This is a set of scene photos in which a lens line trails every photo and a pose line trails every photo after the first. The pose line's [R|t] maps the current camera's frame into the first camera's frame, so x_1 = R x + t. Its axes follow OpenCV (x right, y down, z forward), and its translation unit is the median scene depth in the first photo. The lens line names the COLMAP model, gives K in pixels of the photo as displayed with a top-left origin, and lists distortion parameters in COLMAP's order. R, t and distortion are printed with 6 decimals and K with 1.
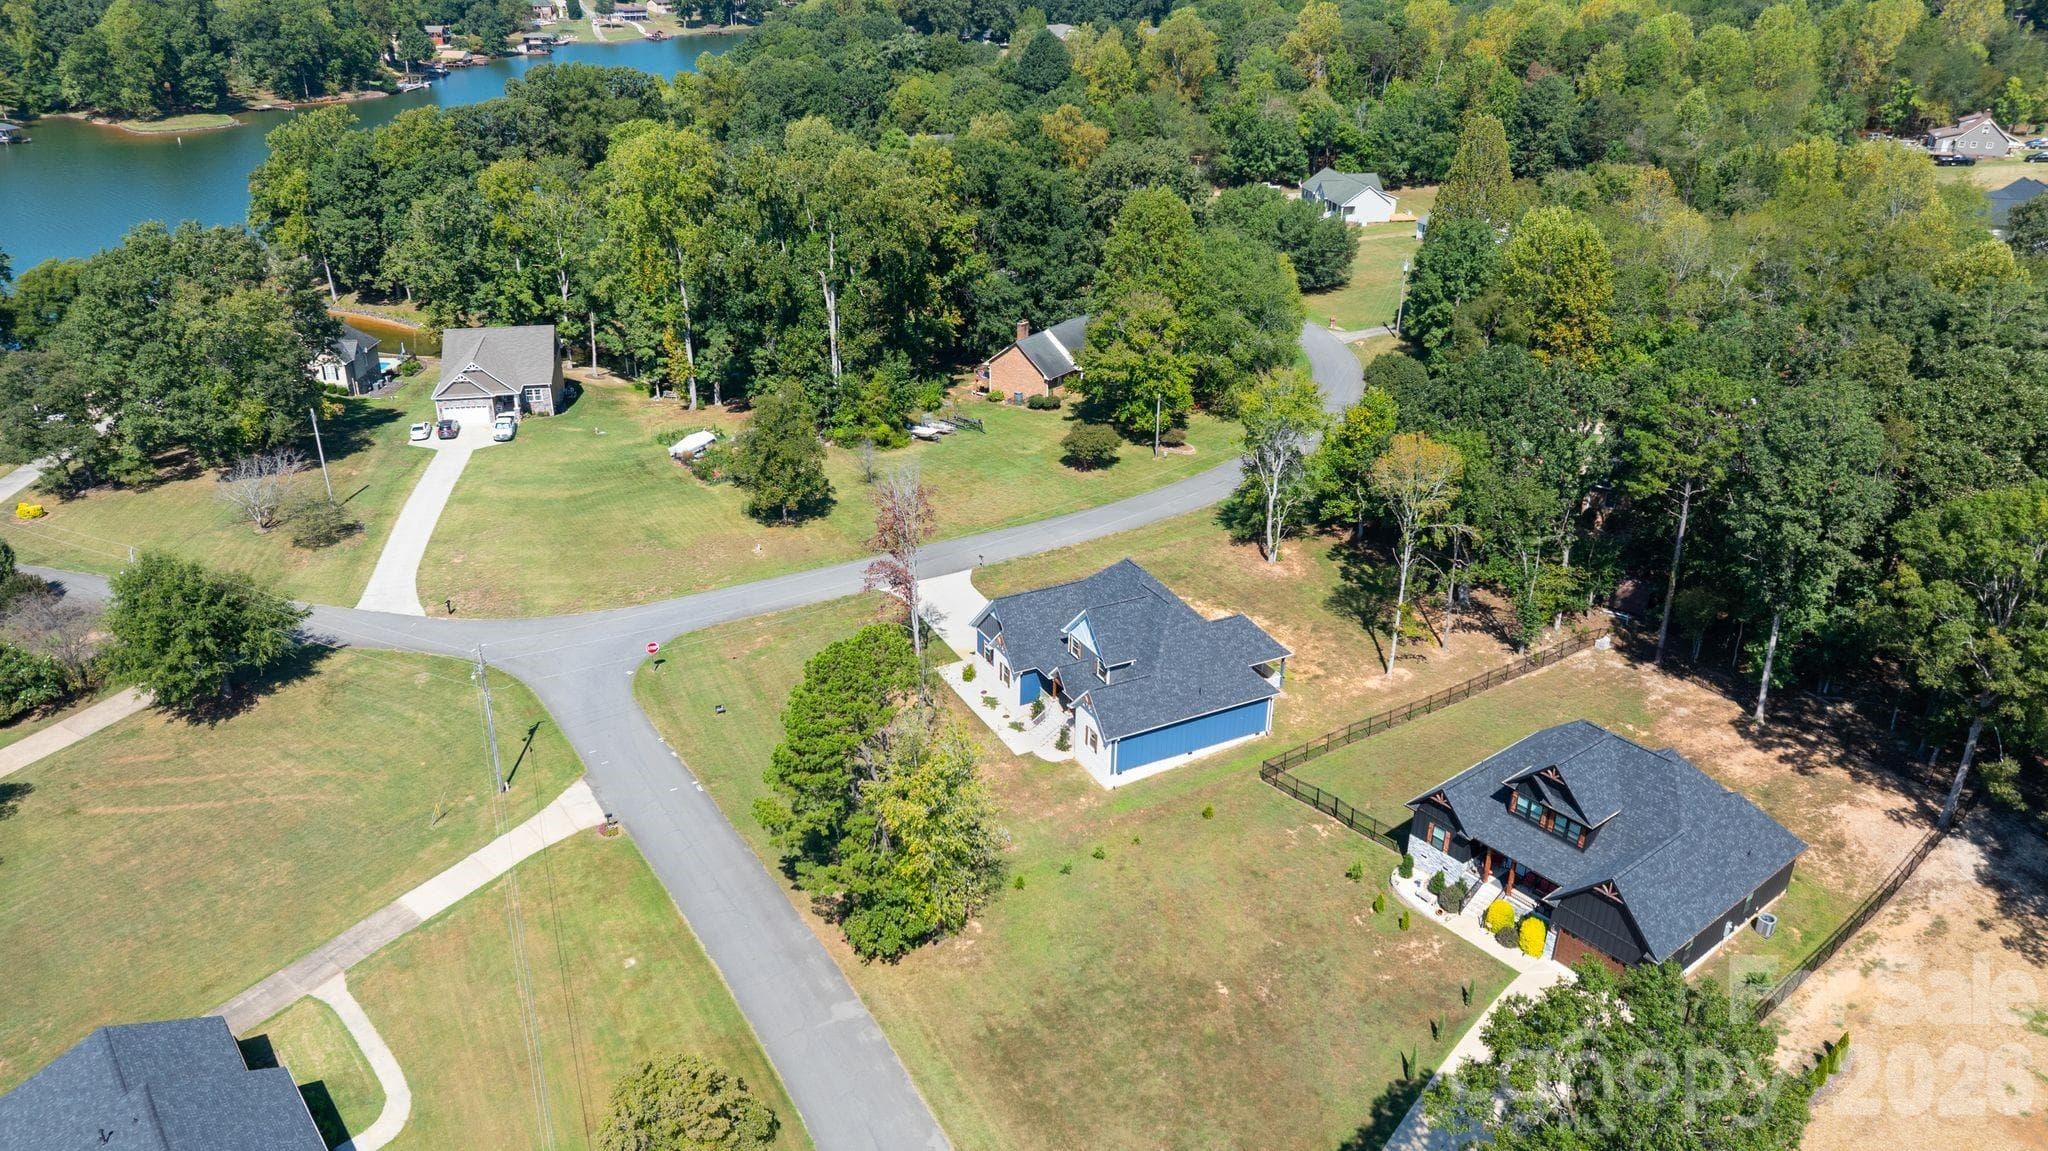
lens RADIAL K [[1455.3, 0, 1018.2], [0, 1455.3, 571.3], [0, 0, 1]] dist [-0.021671, -0.003201]
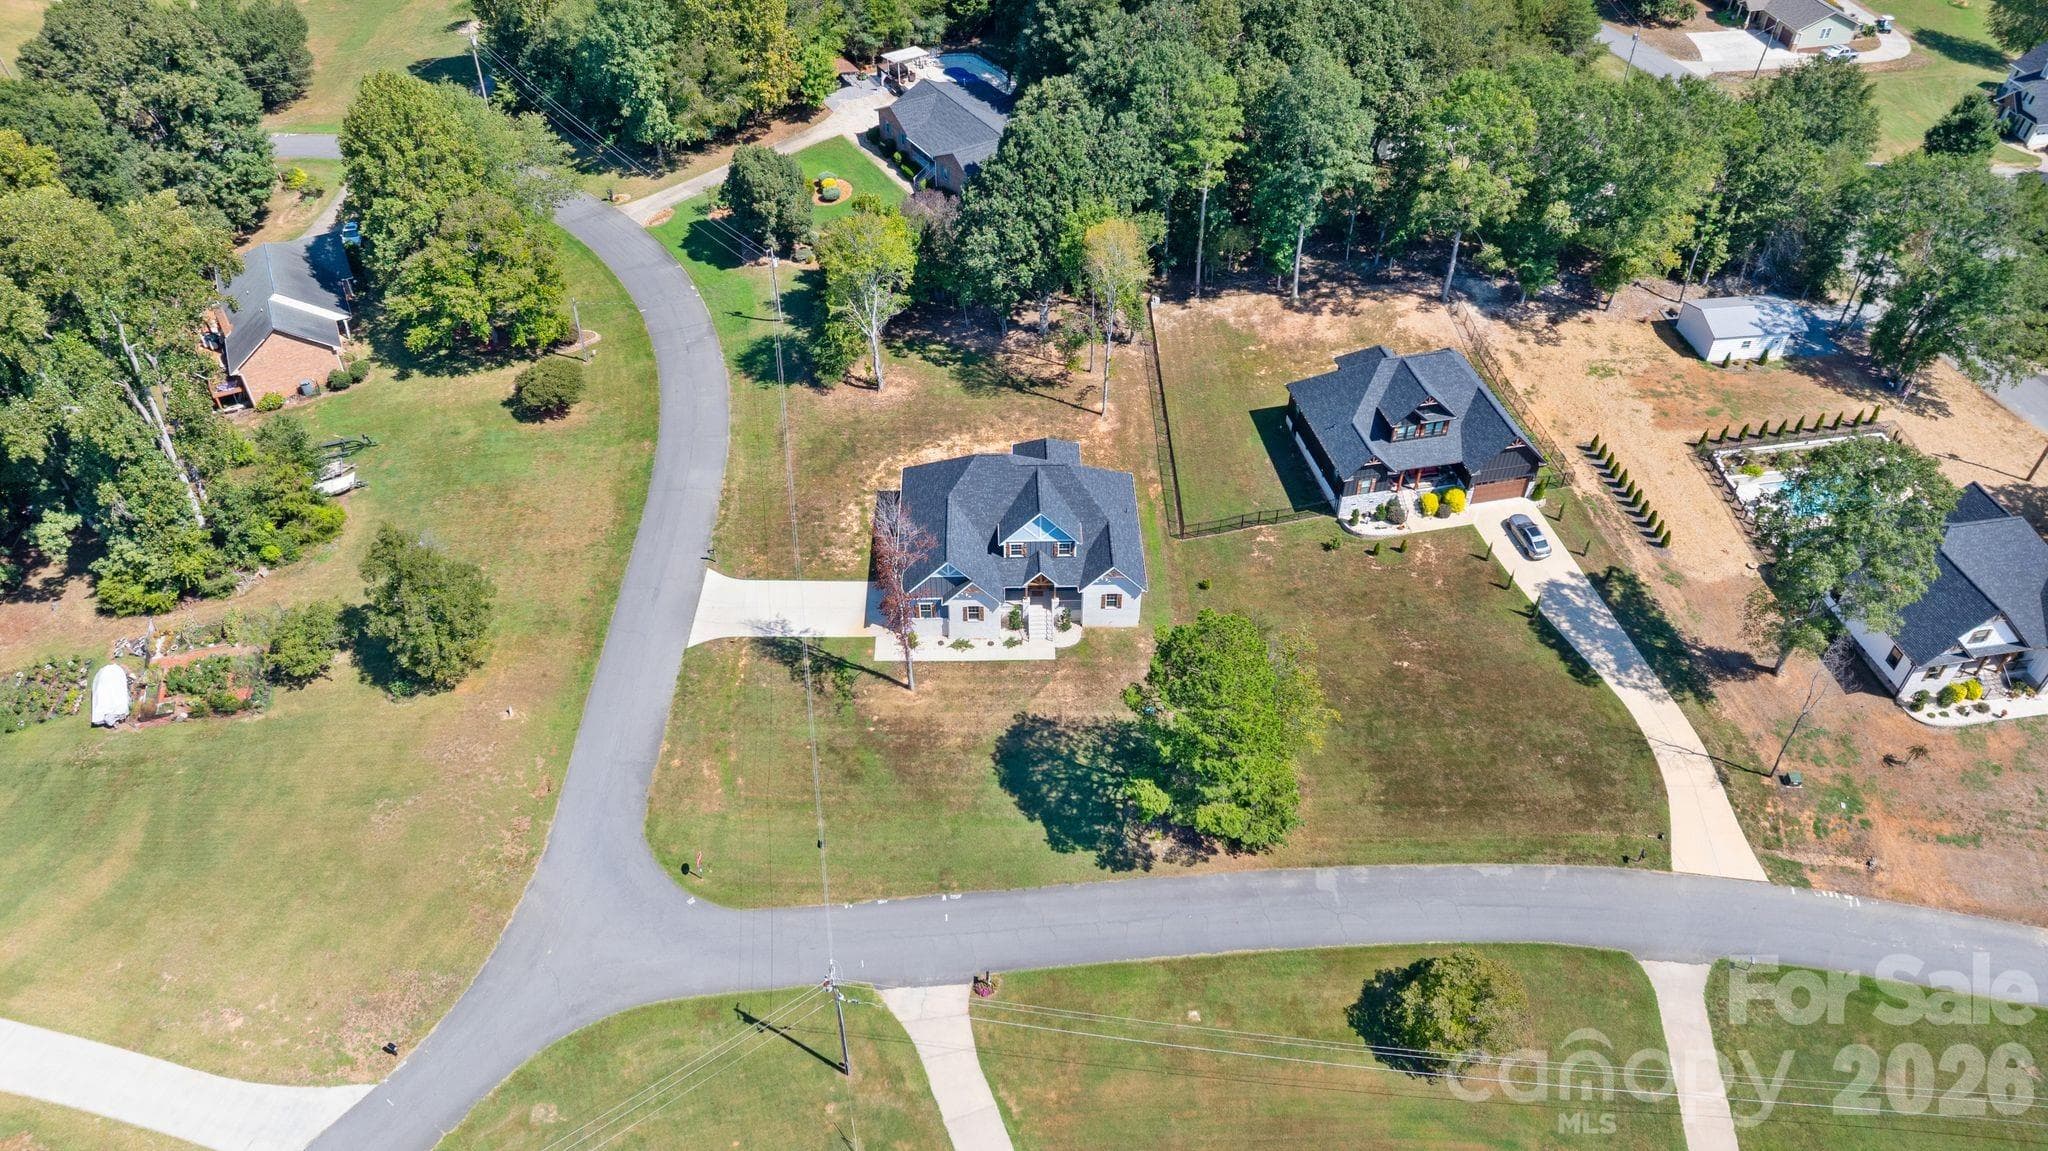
lens RADIAL K [[1431.3, 0, 1017.3], [0, 1431.3, 581.5], [0, 0, 1]] dist [-0.018081, -0.001849]
pose [[0.445623, -0.615301, 0.650250, -0.687642], [0.381951, 0.787606, 0.483519, -0.456311], [-0.809650, 0.032896, 0.585990, 0.406219]]
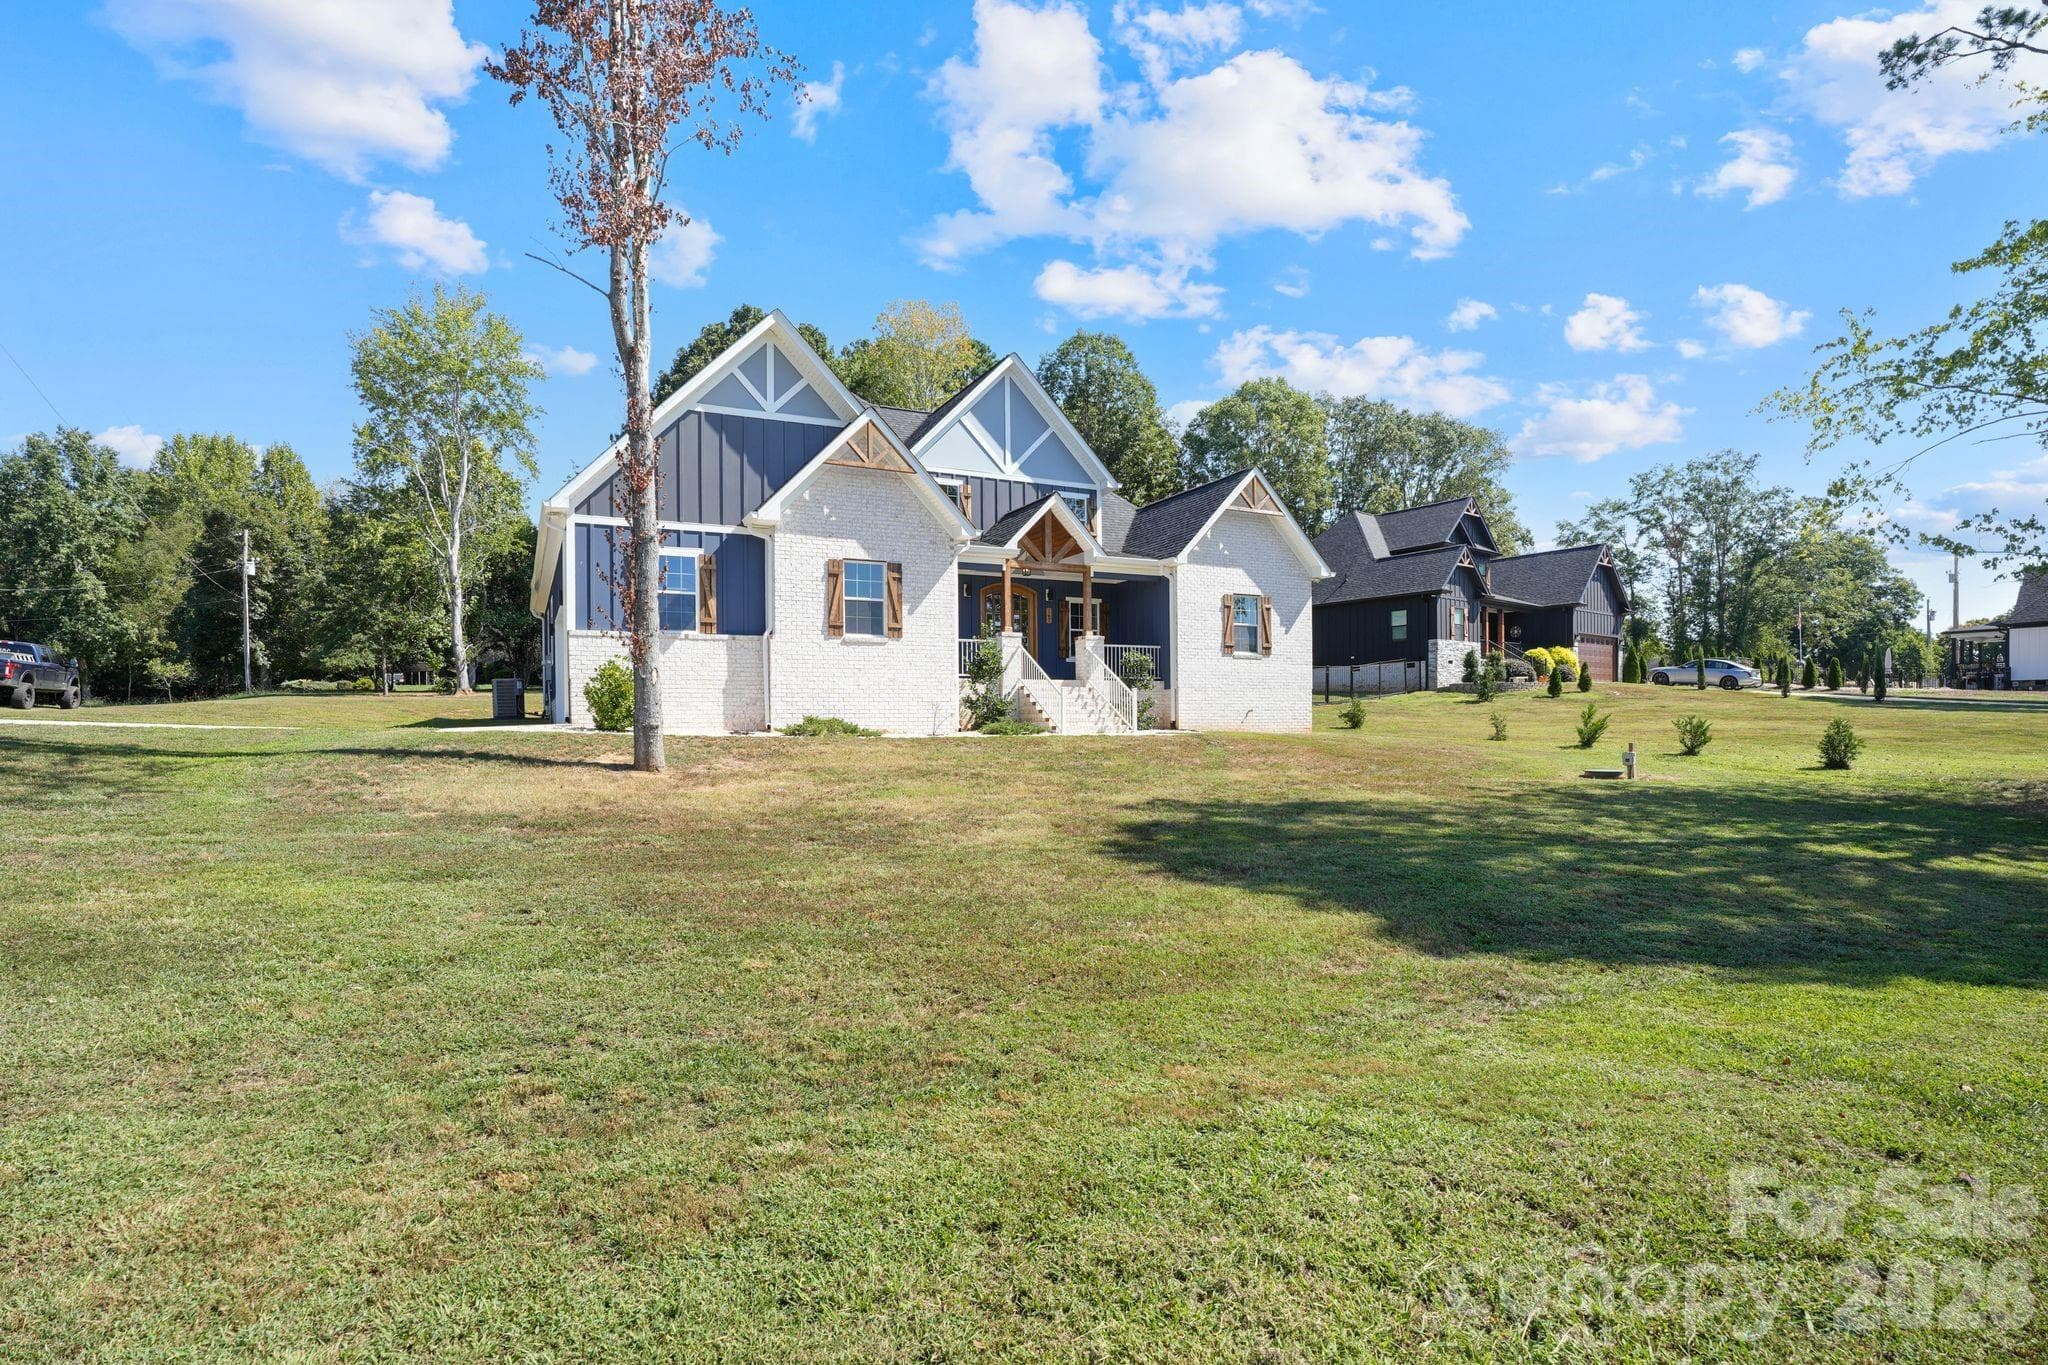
lens RADIAL K [[1059.0, 0, 1027.6], [0, 1059.0, 687.0], [0, 0, 1]] dist [-0.038146, 0.000003]
pose [[0.017210, 0.004797, 0.999840, -0.221790], [0.420790, 0.907084, -0.011595, 0.108423], [-0.906995, 0.420923, 0.013592, 1.045990]]
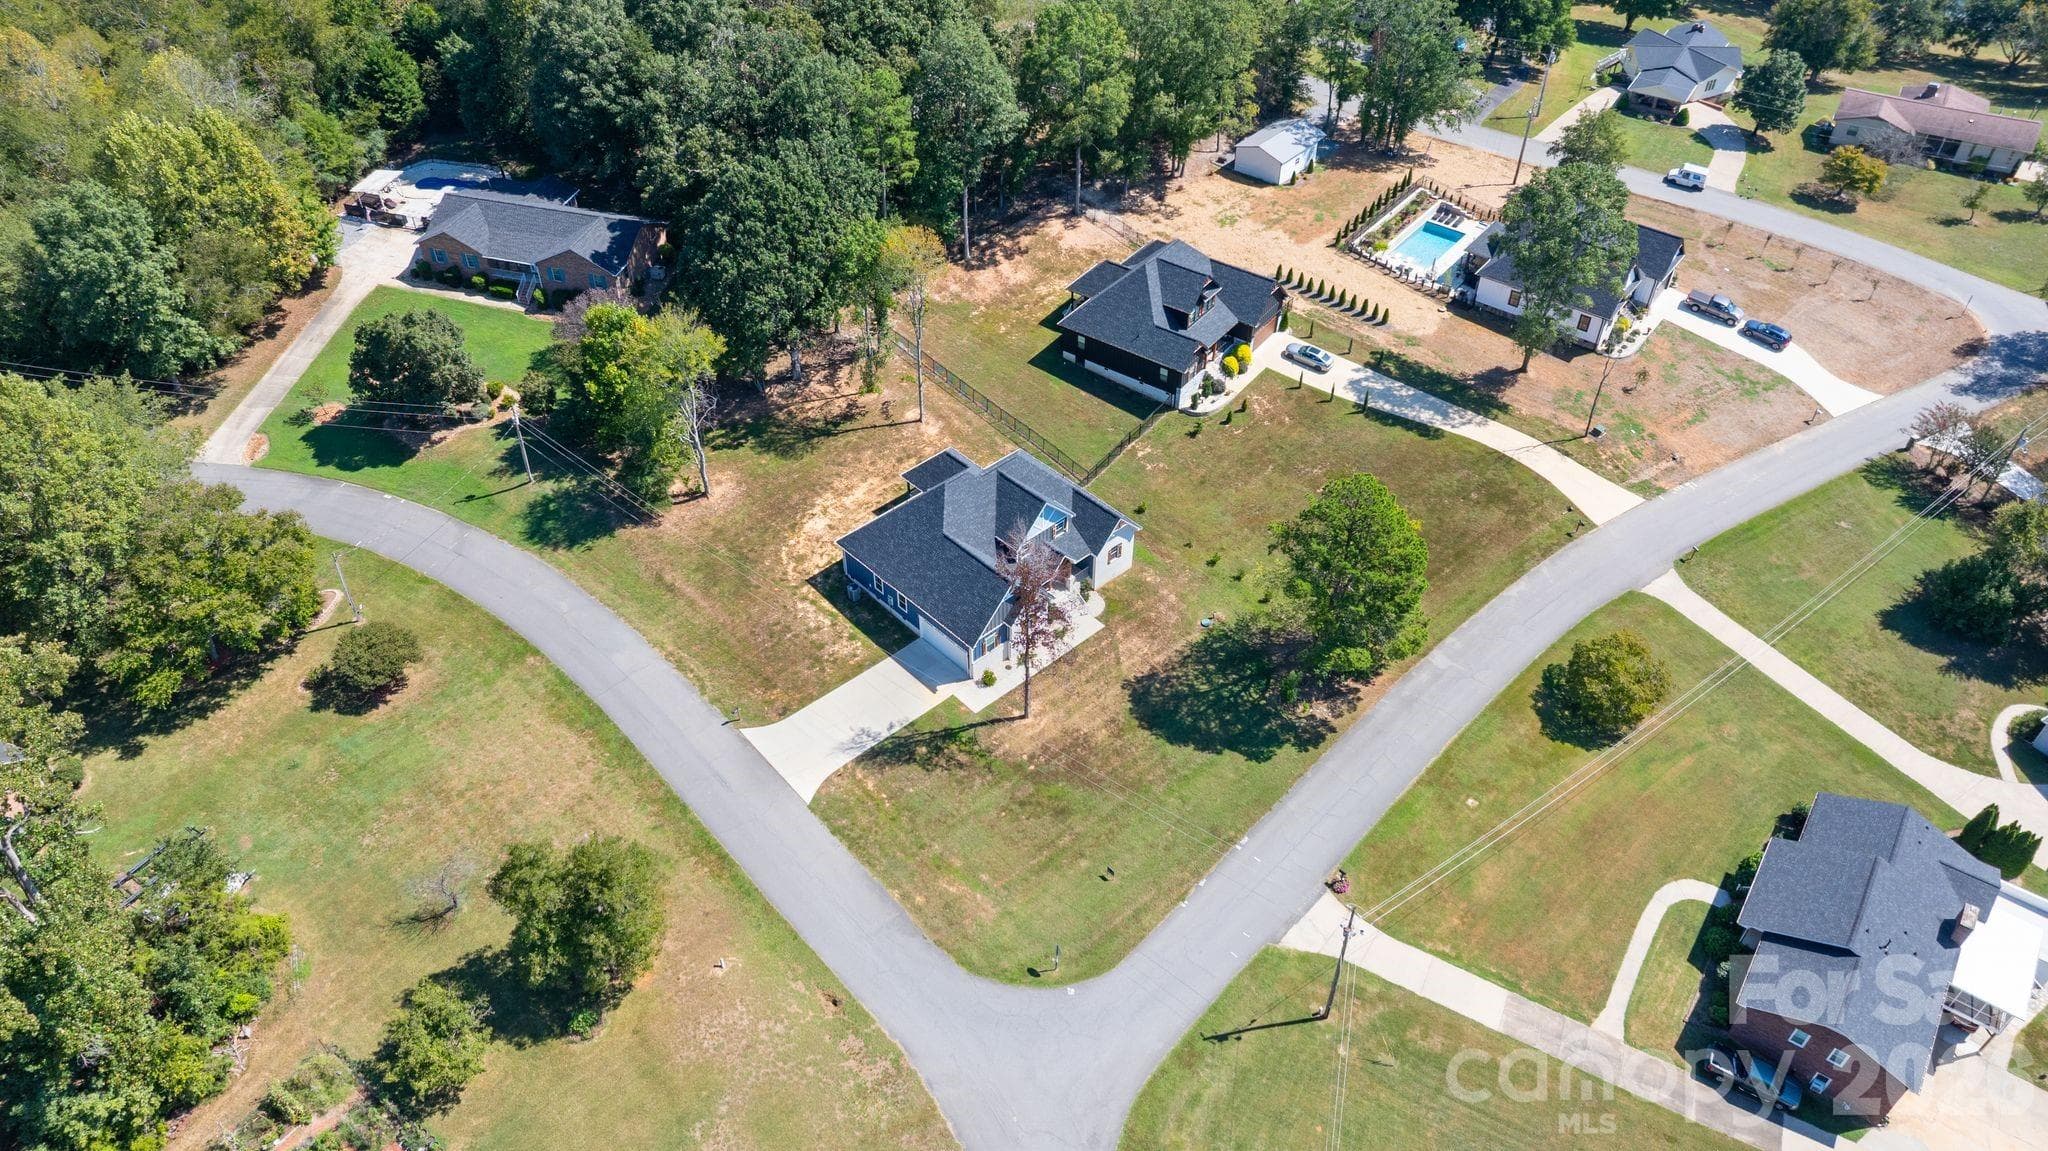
lens RADIAL K [[1425.6, 0, 1022.8], [0, 1425.6, 587.4], [0, 0, 1]] dist [-0.020150, 0.001752]
pose [[-0.267718, -0.662649, 0.699445, -0.750549], [0.400897, 0.583508, 0.706258, -0.709113], [-0.876133, 0.469483, 0.109438, 0.944358]]
